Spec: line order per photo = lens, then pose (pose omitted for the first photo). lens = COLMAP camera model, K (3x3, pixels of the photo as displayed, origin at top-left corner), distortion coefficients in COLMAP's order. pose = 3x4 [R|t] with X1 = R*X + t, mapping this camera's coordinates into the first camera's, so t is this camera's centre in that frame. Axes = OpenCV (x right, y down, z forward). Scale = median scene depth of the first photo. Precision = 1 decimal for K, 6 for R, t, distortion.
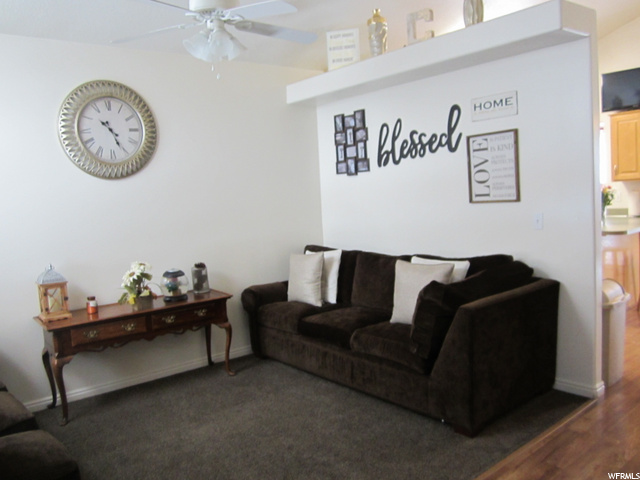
lens RADIAL K [[517.6, 0, 321.9], [0, 517.6, 238.8], [0, 0, 1]] dist [-0.084736, 0.003876]
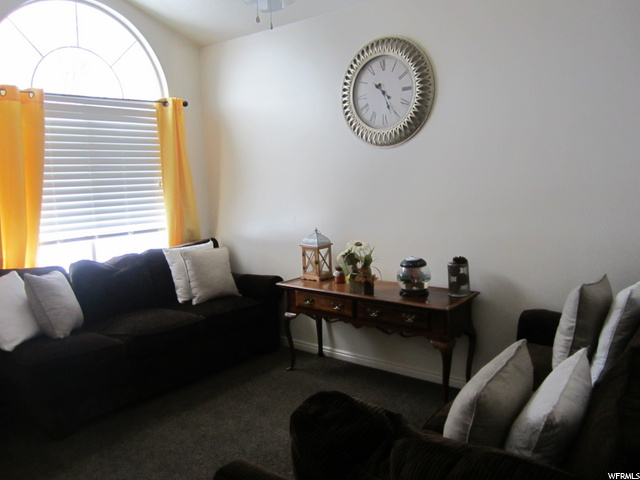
lens RADIAL K [[517.6, 0, 321.9], [0, 517.6, 238.8], [0, 0, 1]] dist [-0.084736, 0.003876]
pose [[0.193417, 0.168533, -0.966533, 0.490165], [-0.064209, 0.985198, 0.158938, -0.094937], [0.979013, 0.031319, 0.201375, 0.711045]]
